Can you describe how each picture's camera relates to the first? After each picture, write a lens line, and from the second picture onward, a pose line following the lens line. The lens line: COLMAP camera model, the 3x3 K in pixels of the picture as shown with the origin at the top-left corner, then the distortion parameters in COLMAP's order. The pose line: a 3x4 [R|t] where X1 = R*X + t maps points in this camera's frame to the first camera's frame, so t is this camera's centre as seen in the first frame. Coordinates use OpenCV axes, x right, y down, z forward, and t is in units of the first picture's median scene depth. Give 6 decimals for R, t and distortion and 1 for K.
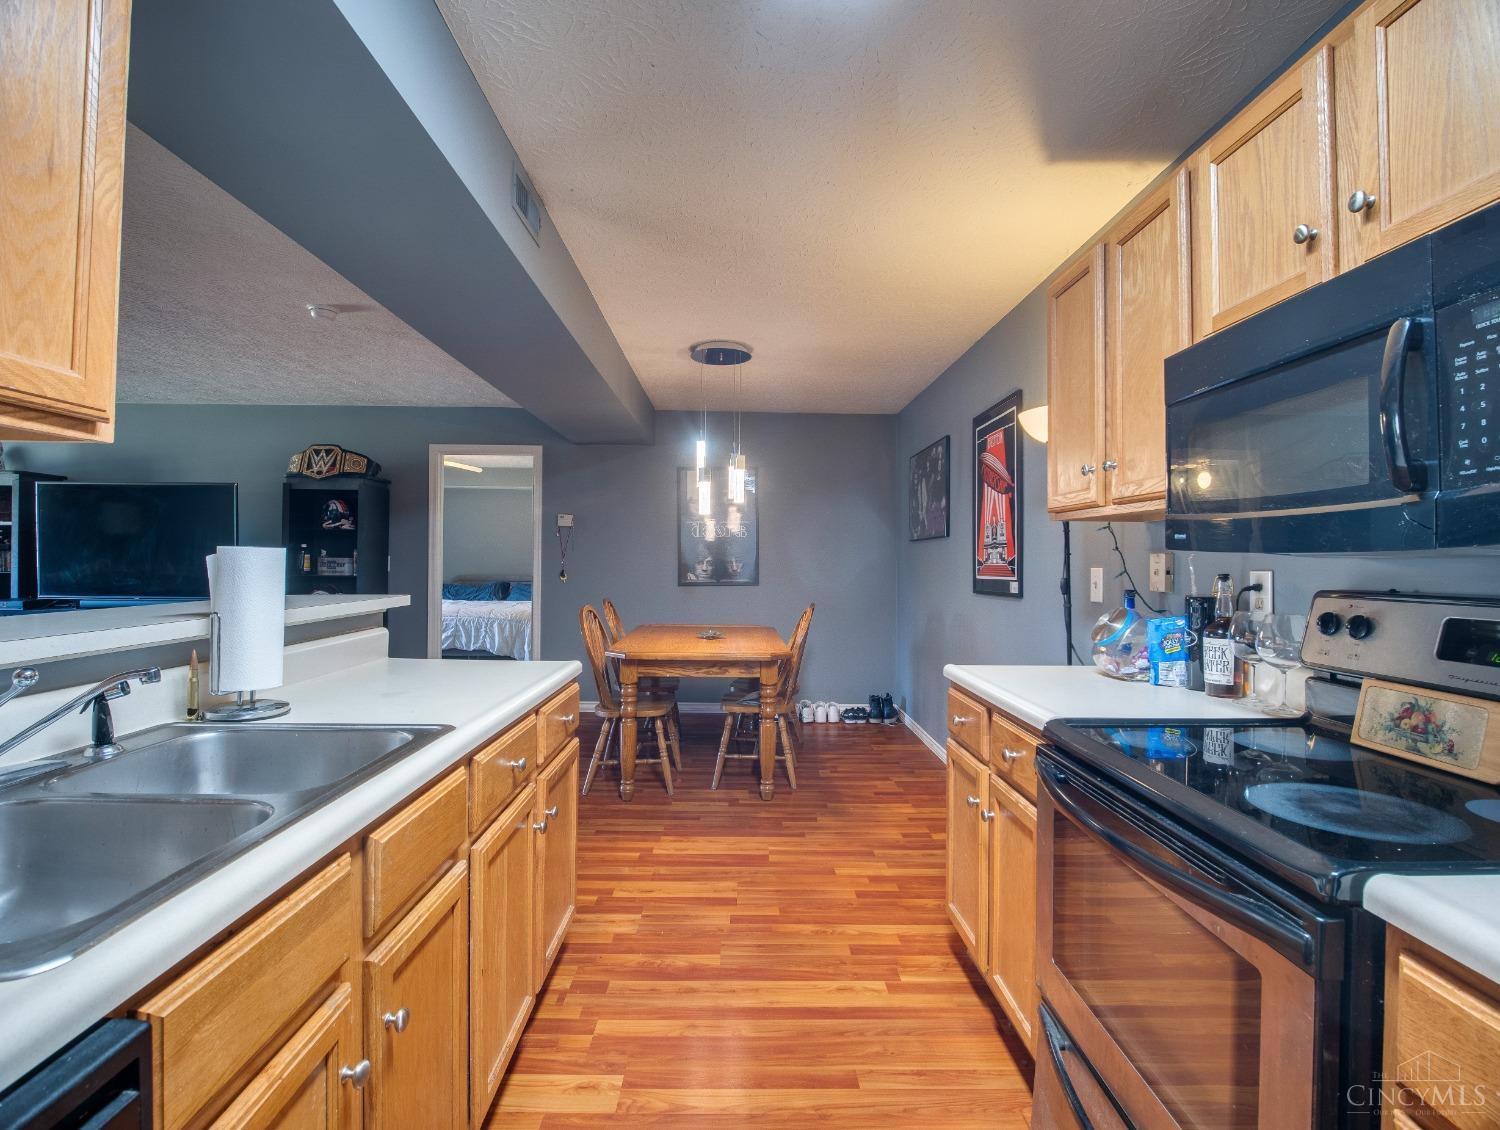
lens RADIAL K [[725.7, 0, 749.8], [0, 725.7, 553.5], [0, 0, 1]] dist [-0.019922, 0.000161]
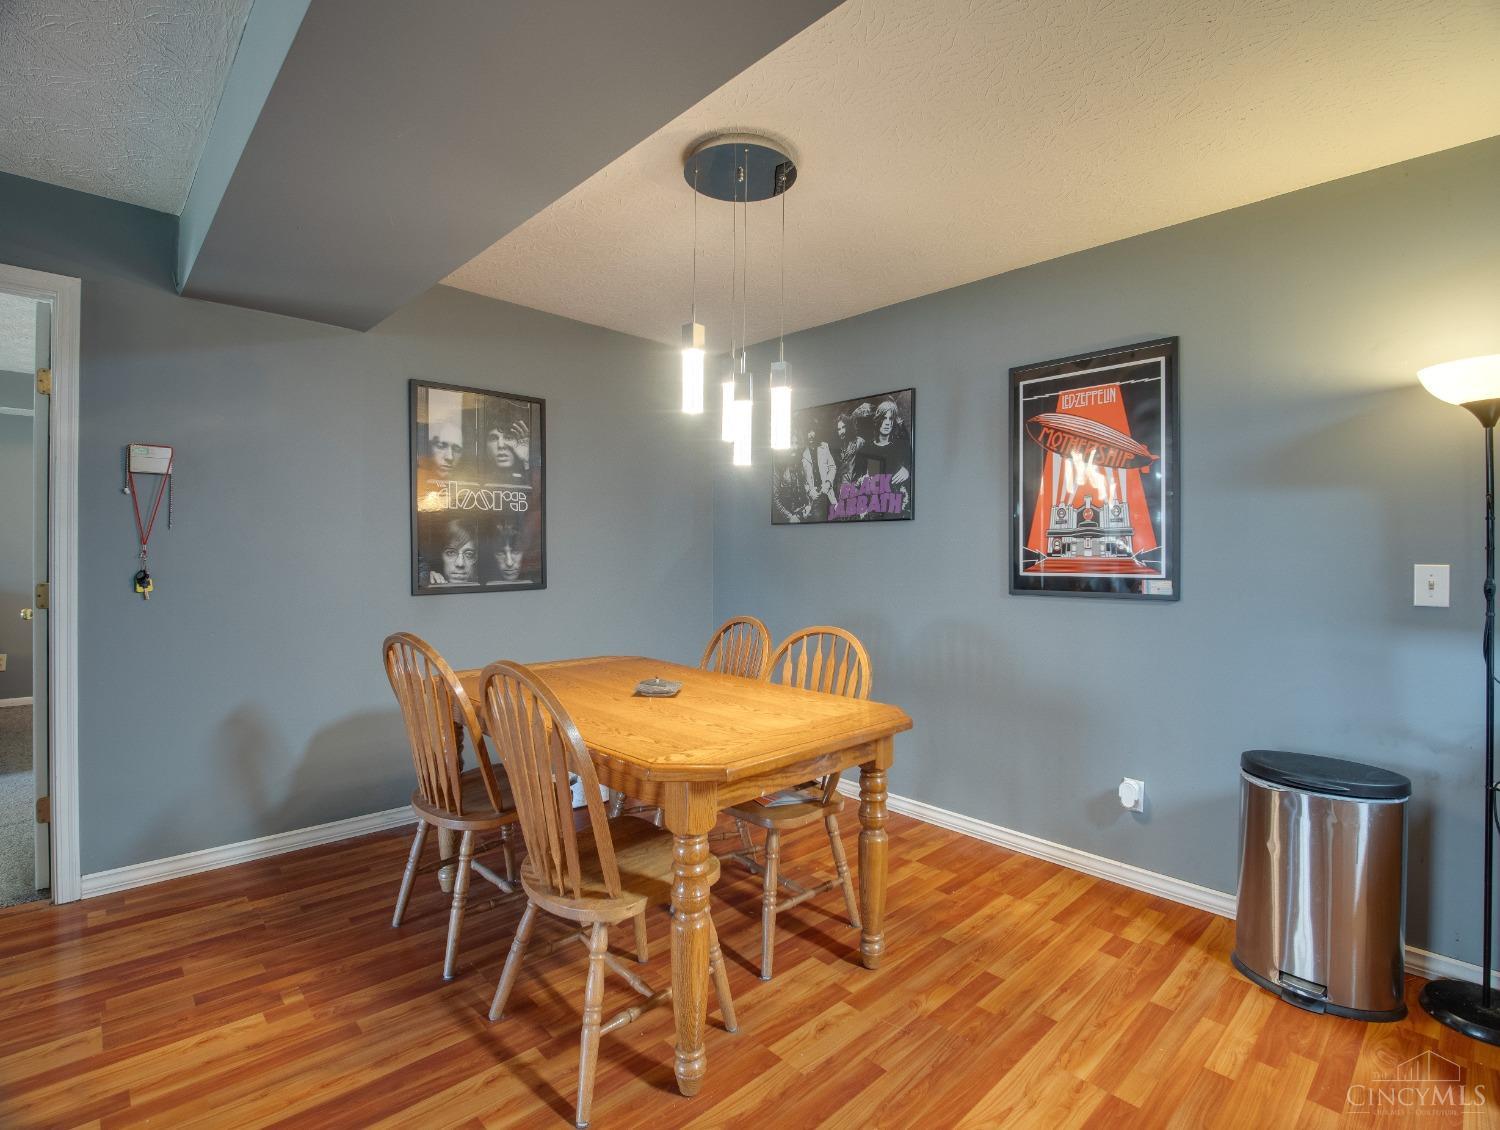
lens RADIAL K [[725.7, 0, 749.8], [0, 725.7, 553.5], [0, 0, 1]] dist [-0.019922, 0.000161]
pose [[0.726970, -0.003054, 0.686663, -0.437028], [-0.010535, 0.999823, 0.015600, 0.001897], [-0.686589, -0.018575, 0.726809, 0.644931]]
